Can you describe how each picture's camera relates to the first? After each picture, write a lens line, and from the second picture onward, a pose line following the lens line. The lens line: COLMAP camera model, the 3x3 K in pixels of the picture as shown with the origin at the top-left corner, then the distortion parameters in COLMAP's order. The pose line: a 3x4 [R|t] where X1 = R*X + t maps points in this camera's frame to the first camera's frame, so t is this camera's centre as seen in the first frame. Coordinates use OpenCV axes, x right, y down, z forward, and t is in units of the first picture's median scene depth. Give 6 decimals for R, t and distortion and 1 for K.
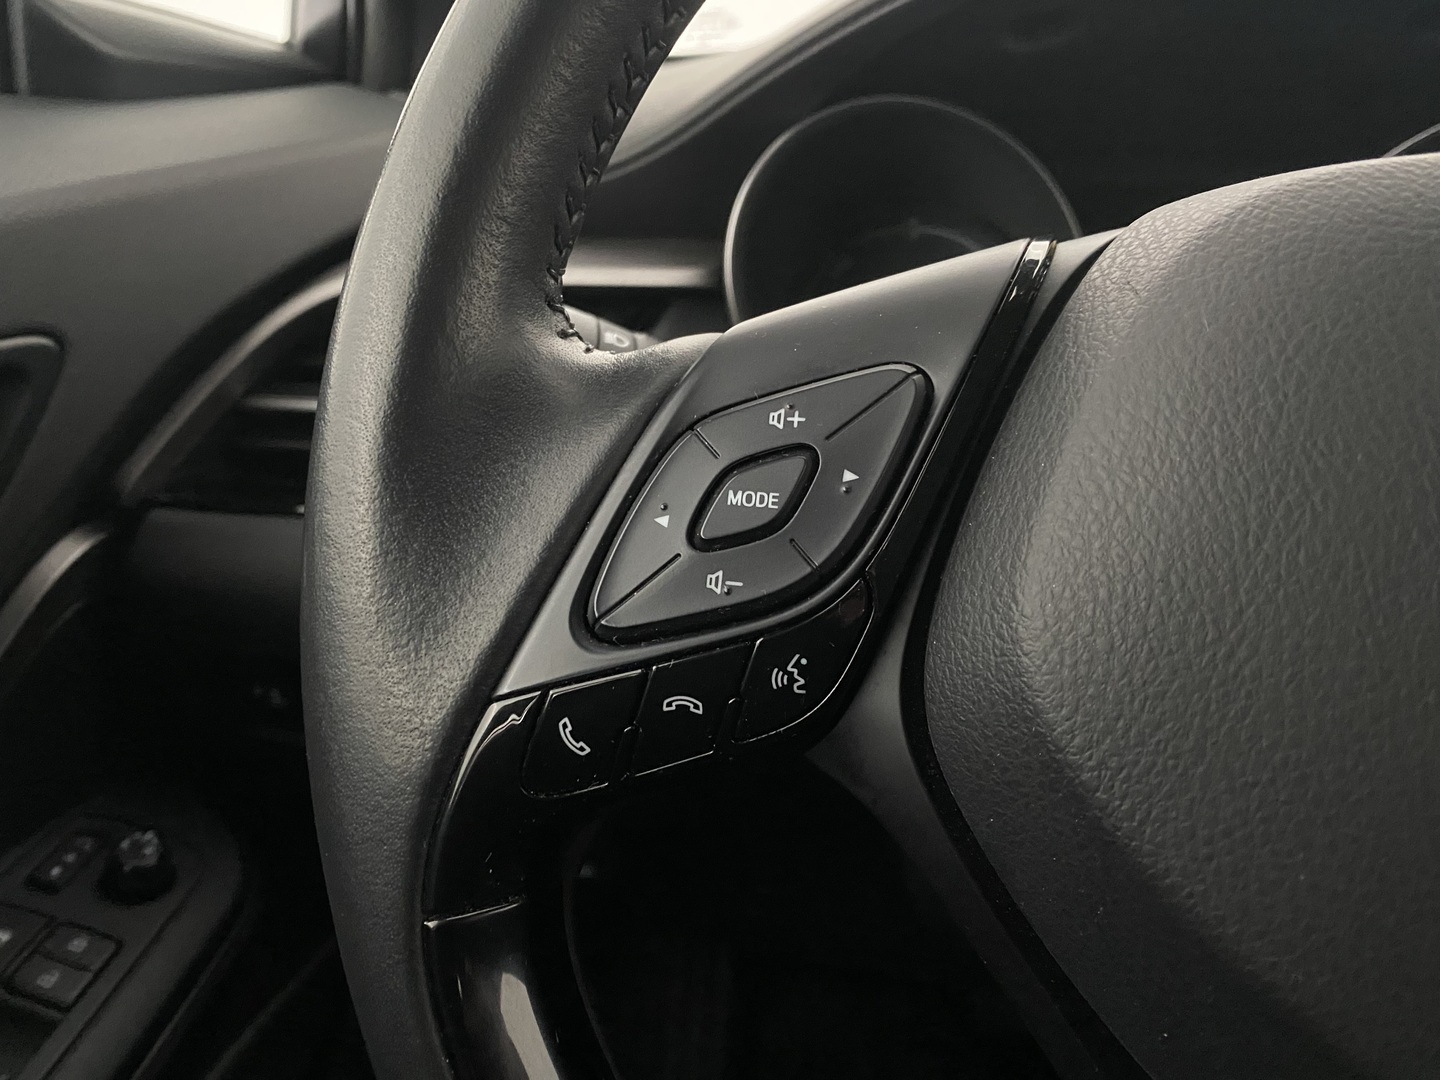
lens RADIAL K [[1101.2, 0, 719.7], [0, 1101.2, 544.8], [0, 0, 1]] dist [0.027158, -0.020423]
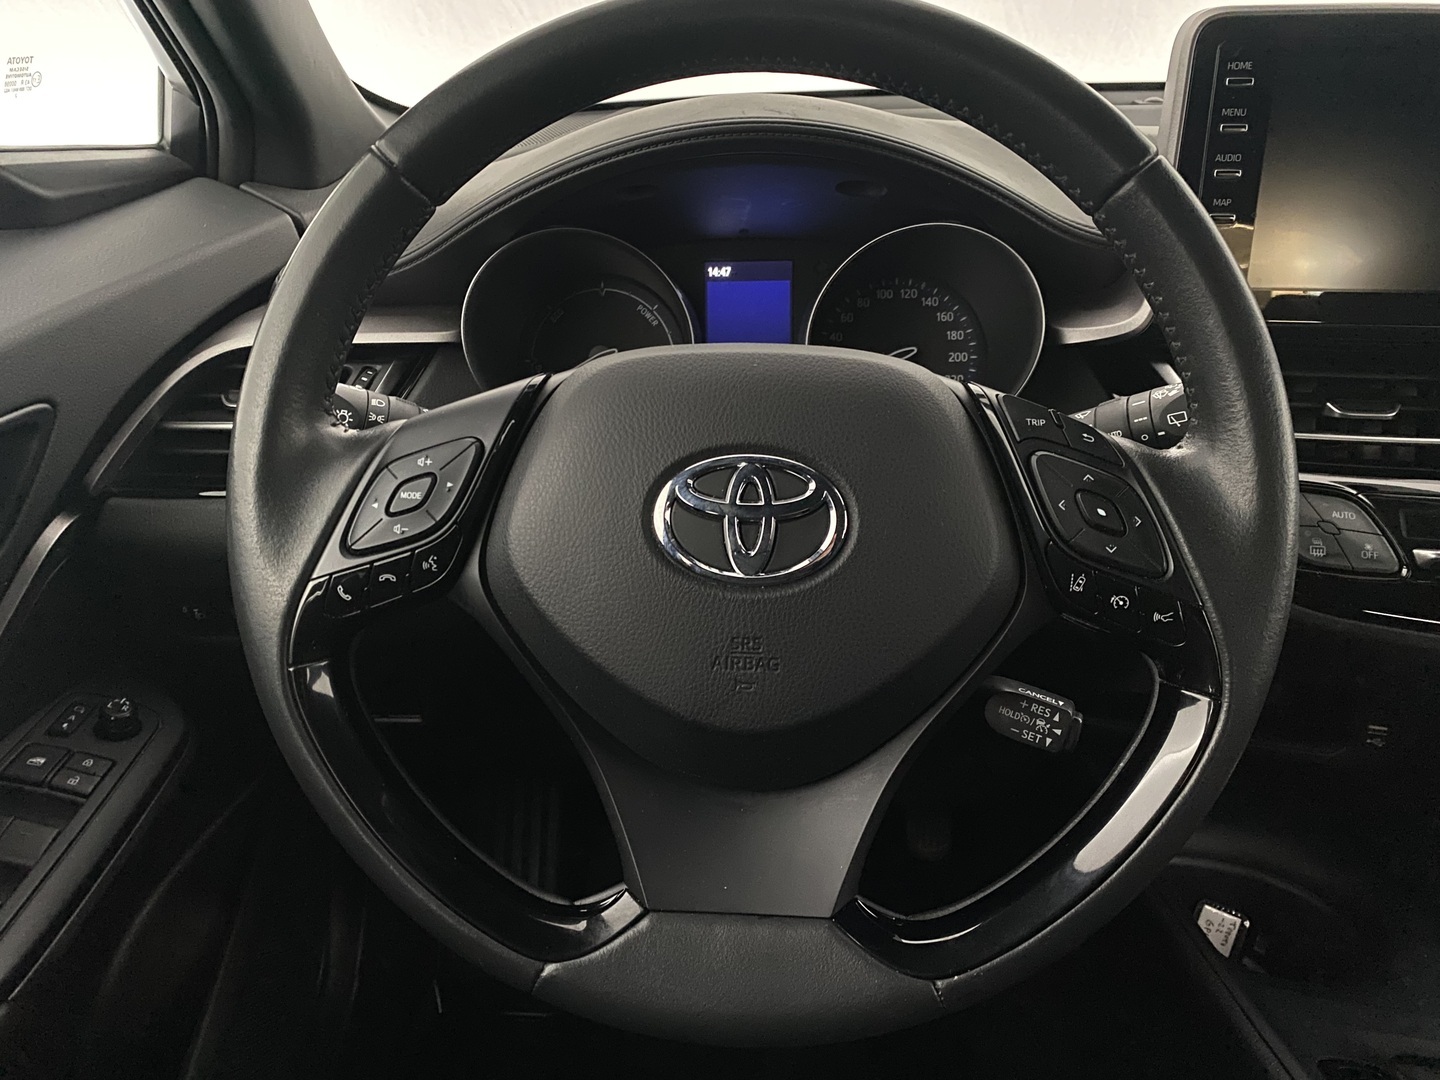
lens RADIAL K [[1101.2, 0, 714.9], [0, 1101.2, 537.5], [0, 0, 1]] dist [0.027158, -0.020423]
pose [[0.994169, -0.055288, 0.092579, 0.473192], [0.050052, 0.997064, 0.057955, -0.055694], [-0.095512, -0.052984, 0.994017, -1.551823]]
